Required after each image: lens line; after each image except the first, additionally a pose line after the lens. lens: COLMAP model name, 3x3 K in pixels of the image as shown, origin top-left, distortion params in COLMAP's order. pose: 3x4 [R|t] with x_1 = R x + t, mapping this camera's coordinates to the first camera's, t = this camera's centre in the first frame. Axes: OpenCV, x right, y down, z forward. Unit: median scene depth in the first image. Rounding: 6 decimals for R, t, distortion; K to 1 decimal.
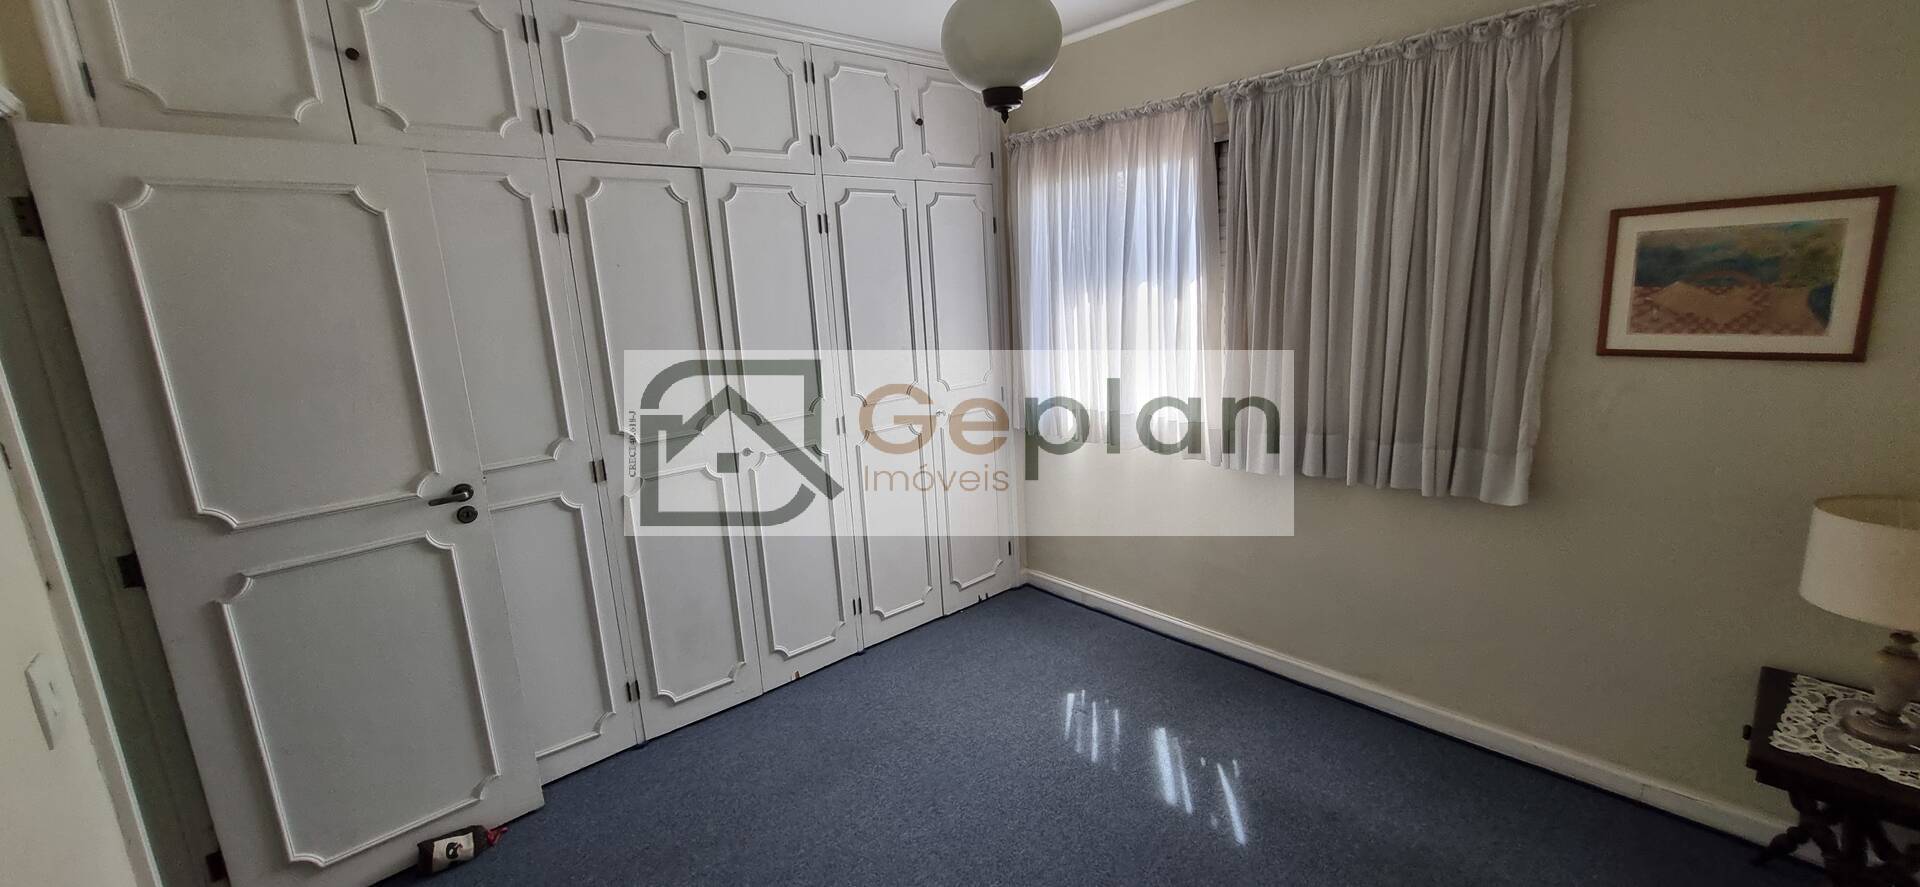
lens RADIAL K [[758.0, 0, 956.9], [0, 758.0, 435.4], [0, 0, 1]] dist [0.000217, -0.000158]
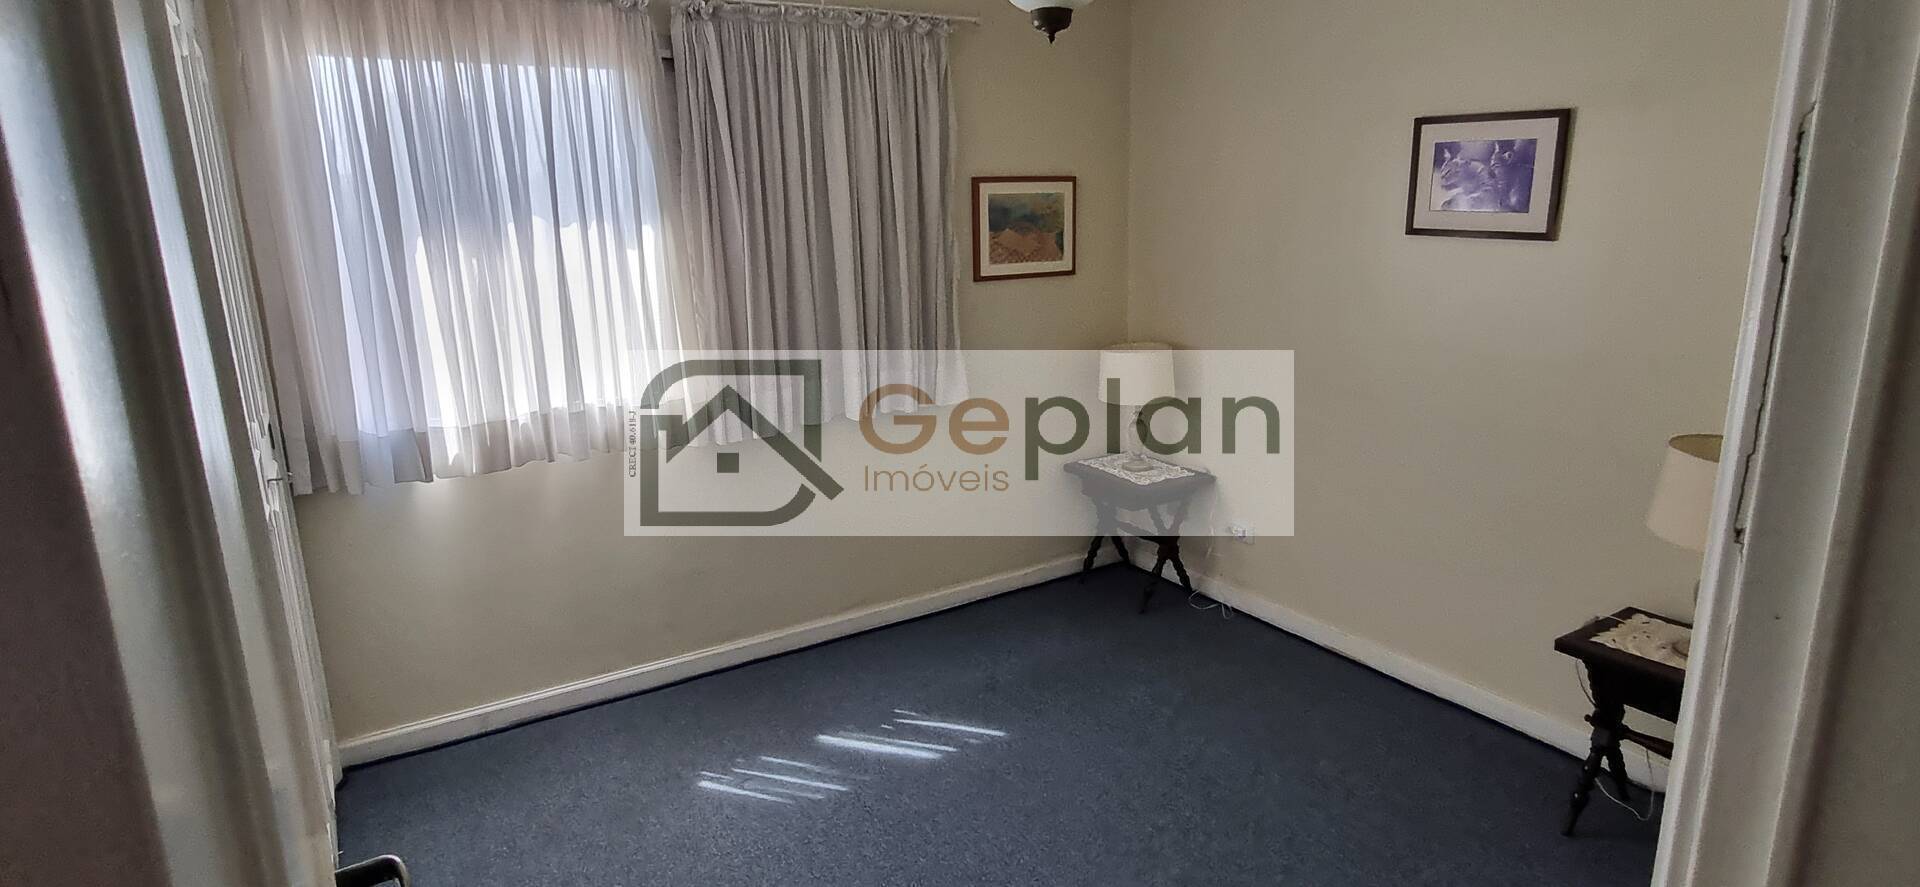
lens RADIAL K [[1068.9, 0, 960.0], [0, 1068.9, 443.5], [0, 0, 1]] dist [-0.001099, 0.000206]
pose [[0.136808, -0.175667, 0.974897, -1.141980], [0.203747, 0.968099, 0.145850, -0.114667], [-0.969418, 0.178679, 0.168235, 0.780999]]
